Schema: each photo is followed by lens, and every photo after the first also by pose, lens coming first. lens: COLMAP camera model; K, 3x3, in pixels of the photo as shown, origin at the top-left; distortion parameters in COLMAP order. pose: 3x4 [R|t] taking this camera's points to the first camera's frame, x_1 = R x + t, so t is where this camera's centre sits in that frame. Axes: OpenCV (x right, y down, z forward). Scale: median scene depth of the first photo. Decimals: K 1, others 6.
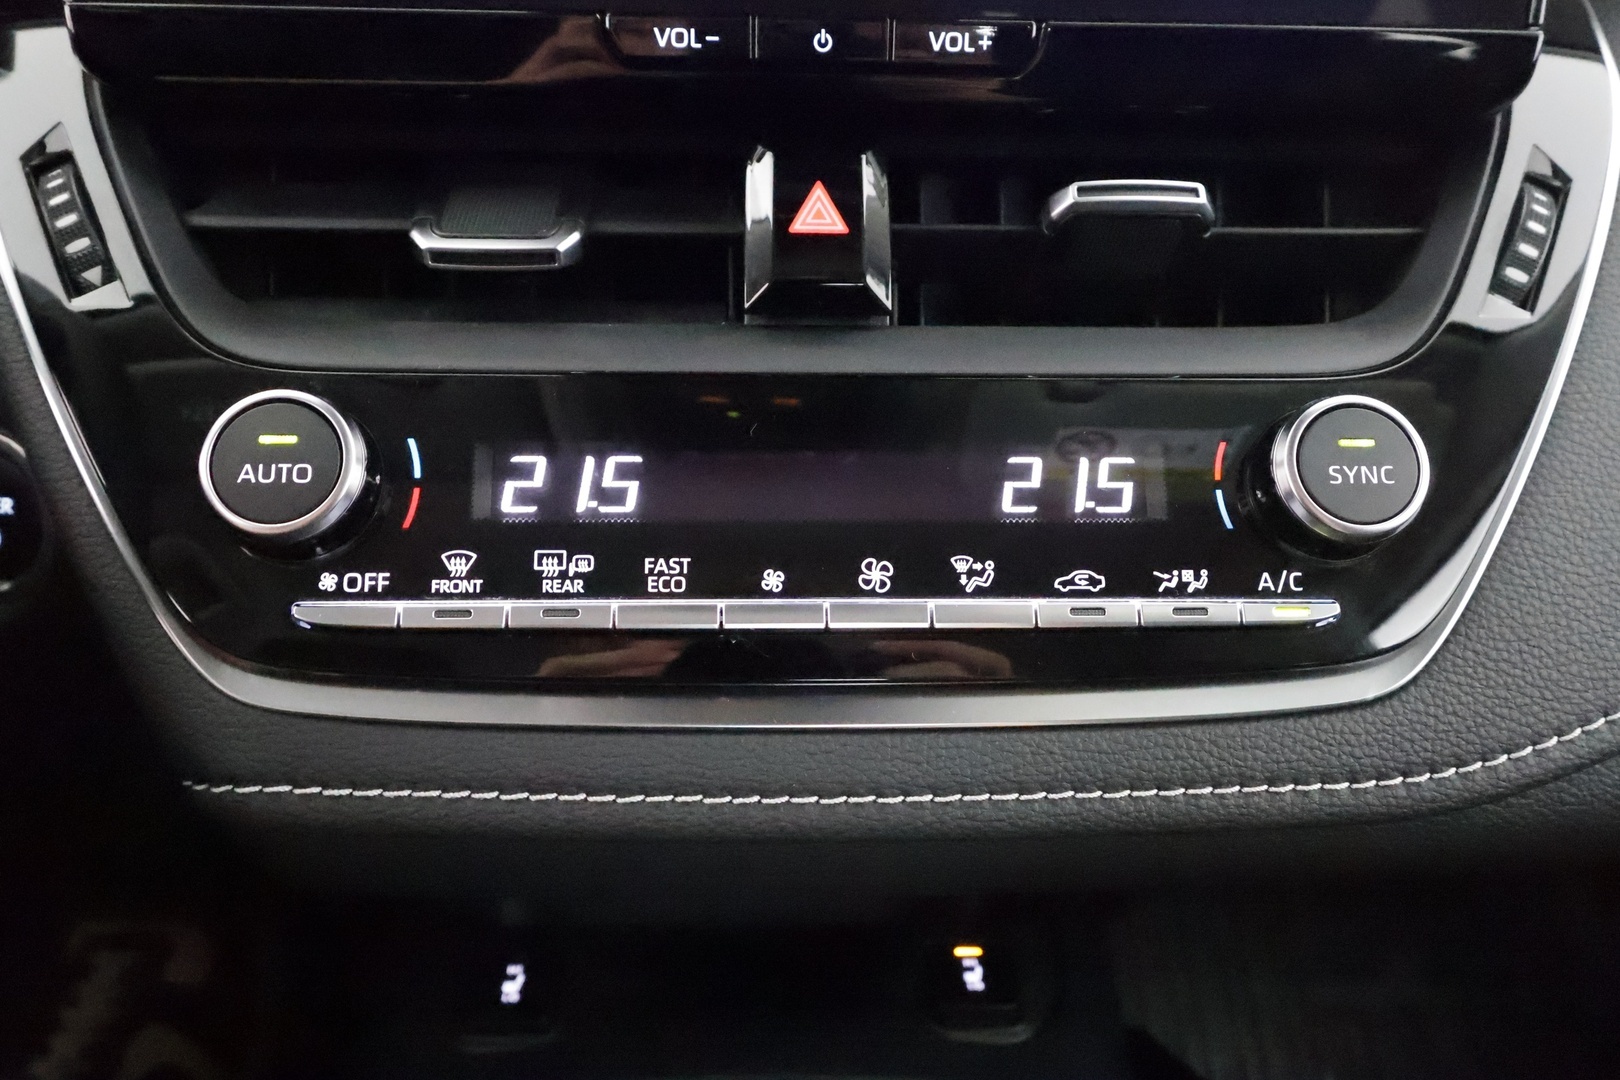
lens RADIAL K [[1290.9, 0, 810.0], [0, 1290.9, 540.0], [0, 0, 1]] dist [0.004478, 0.001592]
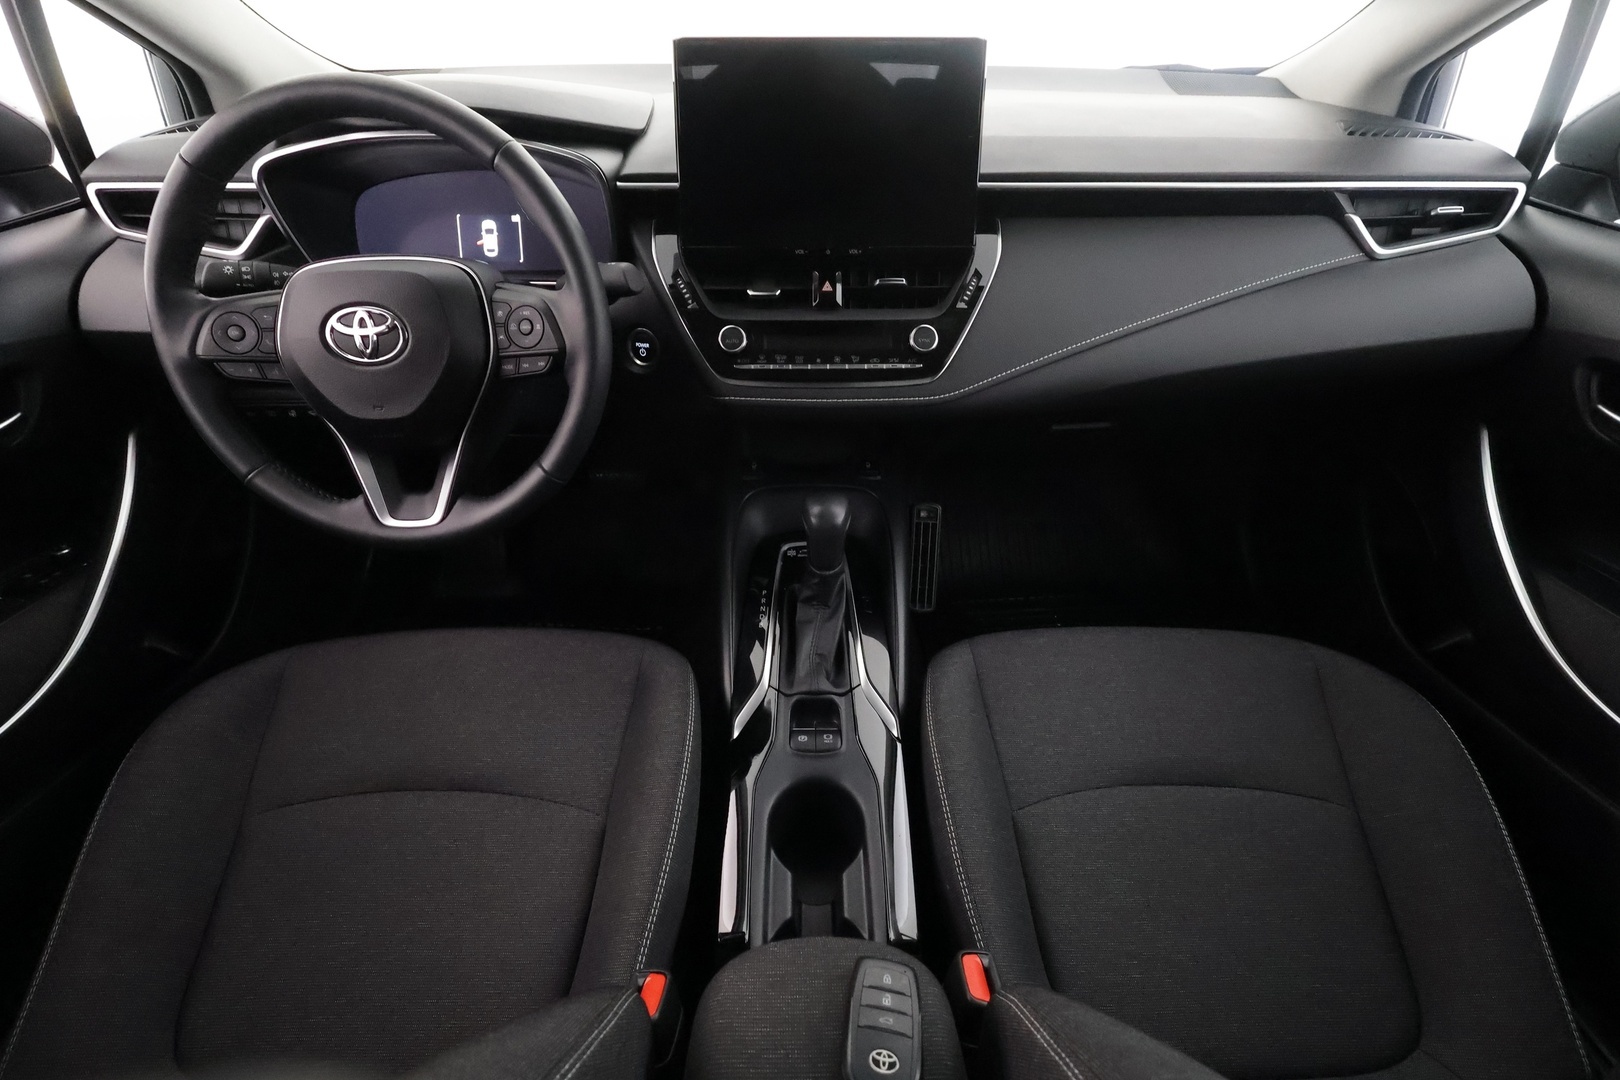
lens RADIAL K [[763.4, 0, 810.0], [0, 763.4, 540.0], [0, 0, 1]] dist [0.002095, -0.000227]
pose [[0.998821, 0.007706, -0.047930, 0.091781], [0.005117, 0.965108, 0.261803, -0.078762], [0.048275, -0.261740, 0.963930, -2.206241]]
